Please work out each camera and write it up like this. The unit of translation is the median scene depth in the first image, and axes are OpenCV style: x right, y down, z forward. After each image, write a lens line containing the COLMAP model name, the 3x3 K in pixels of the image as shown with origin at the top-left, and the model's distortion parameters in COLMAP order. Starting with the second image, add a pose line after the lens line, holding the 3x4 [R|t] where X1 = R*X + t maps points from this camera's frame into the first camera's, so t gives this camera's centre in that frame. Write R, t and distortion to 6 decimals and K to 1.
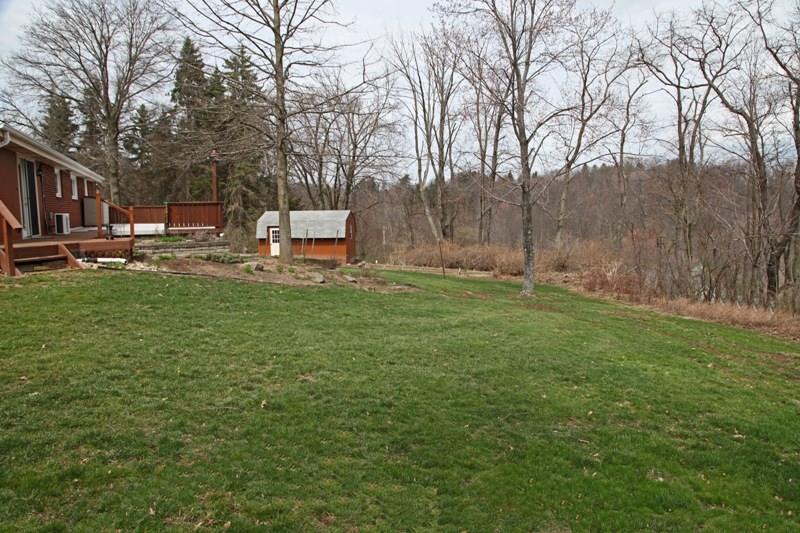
lens RADIAL K [[582.1, 0, 408.1], [0, 582.1, 262.0], [0, 0, 1]] dist [-0.085986, 0.025875]
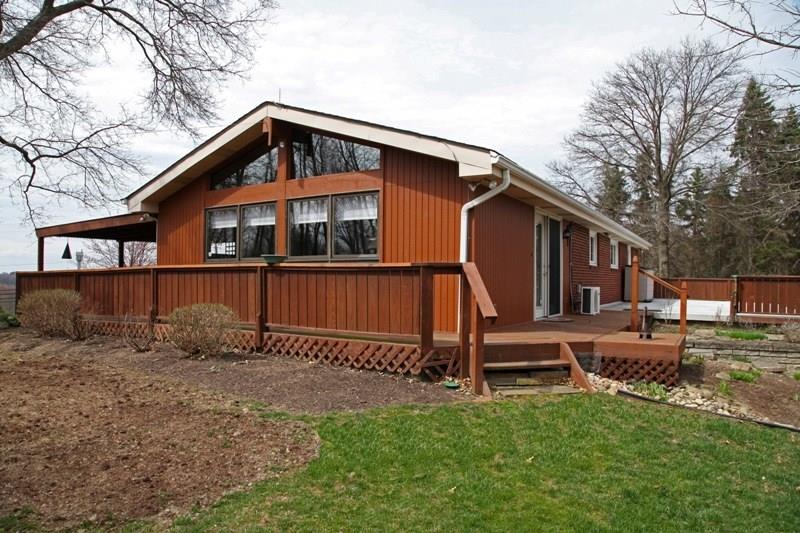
lens RADIAL K [[582.1, 0, 408.1], [0, 582.1, 261.4], [0, 0, 1]] dist [-0.085986, 0.025875]
pose [[0.625860, -0.002249, -0.779932, -0.056412], [-0.093449, 0.992576, -0.077851, -0.012843], [0.774317, 0.121608, 0.621003, 0.113698]]
